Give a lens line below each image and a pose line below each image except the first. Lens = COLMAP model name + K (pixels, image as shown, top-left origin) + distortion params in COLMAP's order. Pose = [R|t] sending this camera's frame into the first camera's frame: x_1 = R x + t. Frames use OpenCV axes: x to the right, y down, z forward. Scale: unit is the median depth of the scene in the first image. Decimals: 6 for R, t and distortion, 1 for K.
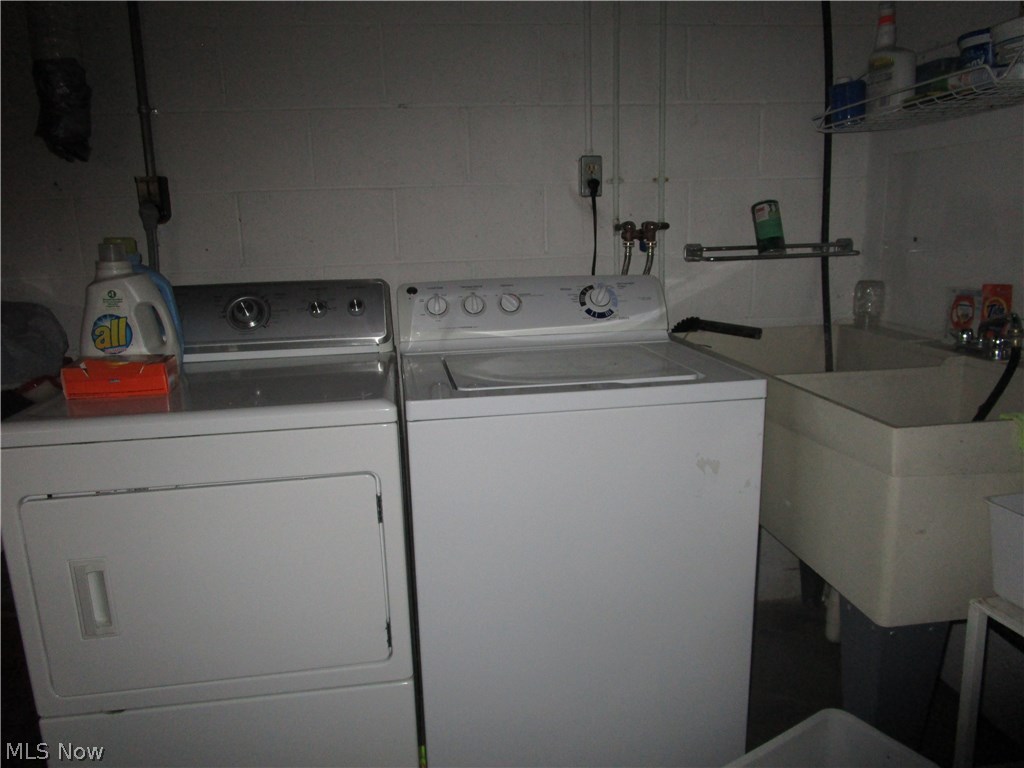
lens RADIAL K [[742.2, 0, 511.9], [0, 742.2, 384.0], [0, 0, 1]] dist [-0.026661, -0.000466]
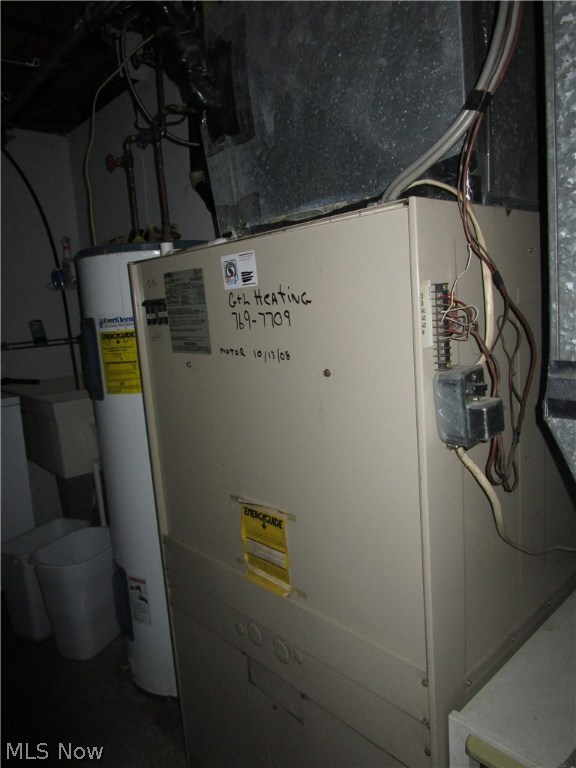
lens RADIAL K [[556.7, 0, 288.5], [0, 556.7, 382.5], [0, 0, 1]] dist [-0.026661, -0.000466]
pose [[0.829210, -0.103307, 0.549307, 0.056384], [0.158063, 0.985997, -0.053170, 0.126227], [-0.536122, 0.130914, 0.833927, -0.685149]]
